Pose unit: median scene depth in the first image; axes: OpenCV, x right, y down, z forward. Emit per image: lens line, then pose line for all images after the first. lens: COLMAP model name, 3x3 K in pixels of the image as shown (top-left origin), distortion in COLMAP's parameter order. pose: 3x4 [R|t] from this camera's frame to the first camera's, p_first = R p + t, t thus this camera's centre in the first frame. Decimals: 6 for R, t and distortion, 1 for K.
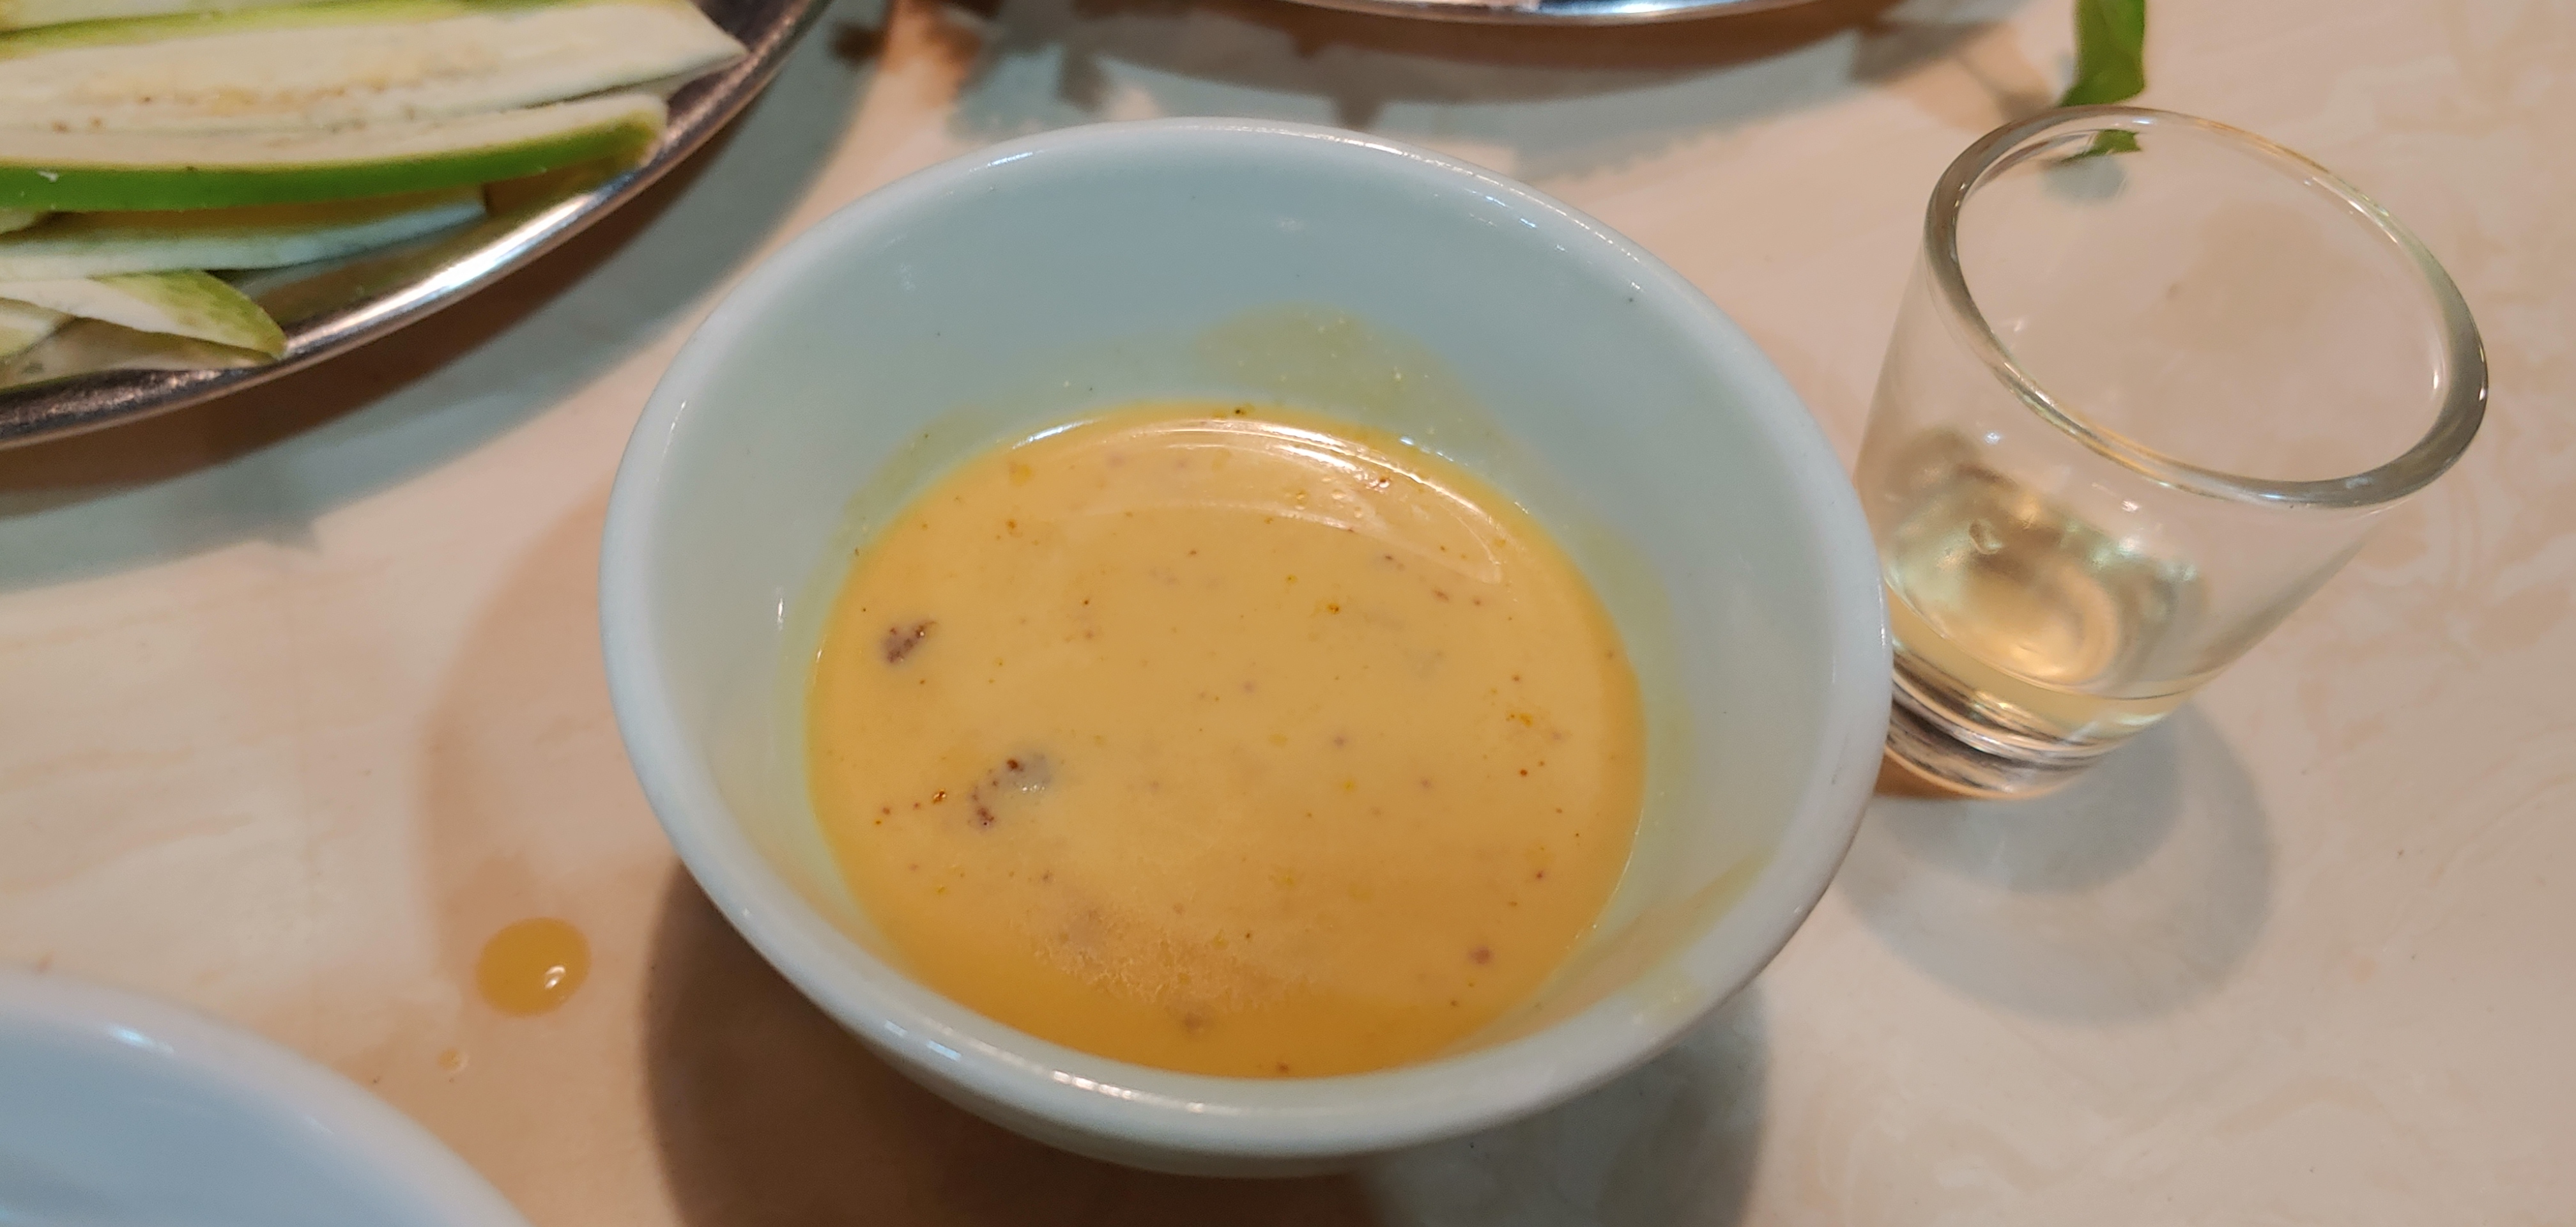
lens RADIAL K [[1992.2, 0, 1288.0], [0, 1992.2, 613.5], [0, 0, 1]] dist [-0.001785, -0.007632]
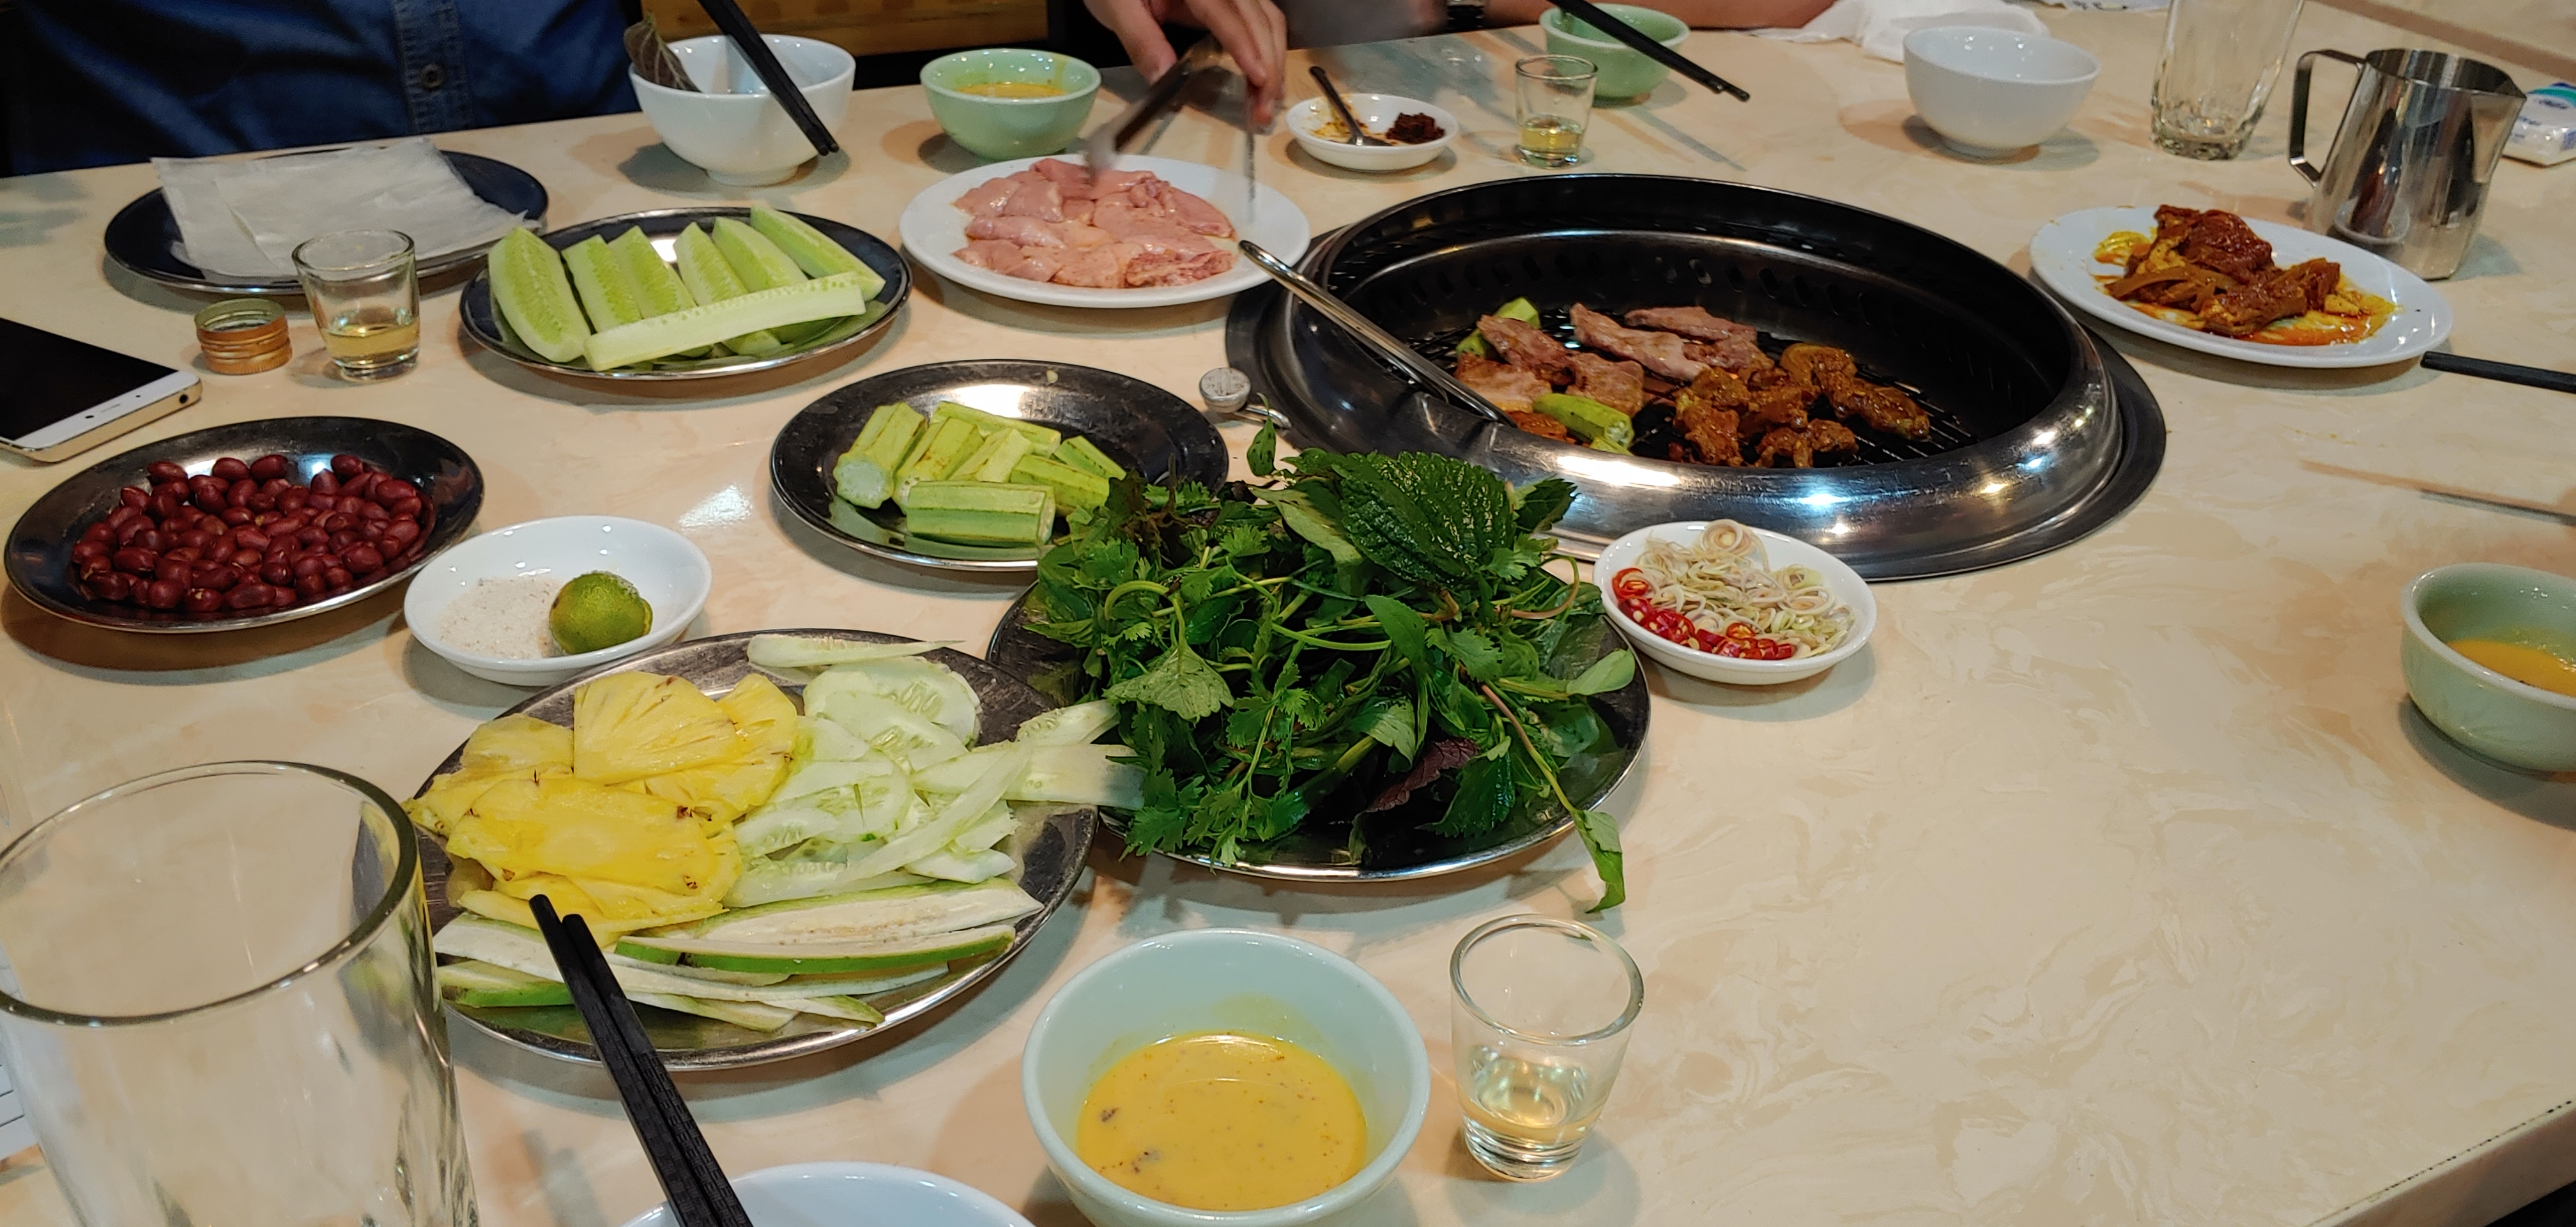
lens RADIAL K [[1992.2, 0, 1288.0], [0, 1992.2, 613.5], [0, 0, 1]] dist [-0.001785, -0.007632]
pose [[0.998106, -0.037991, -0.048379, 0.186353], [0.017736, 0.930824, -0.365036, 0.316488], [0.058900, 0.363487, 0.929735, -1.538530]]
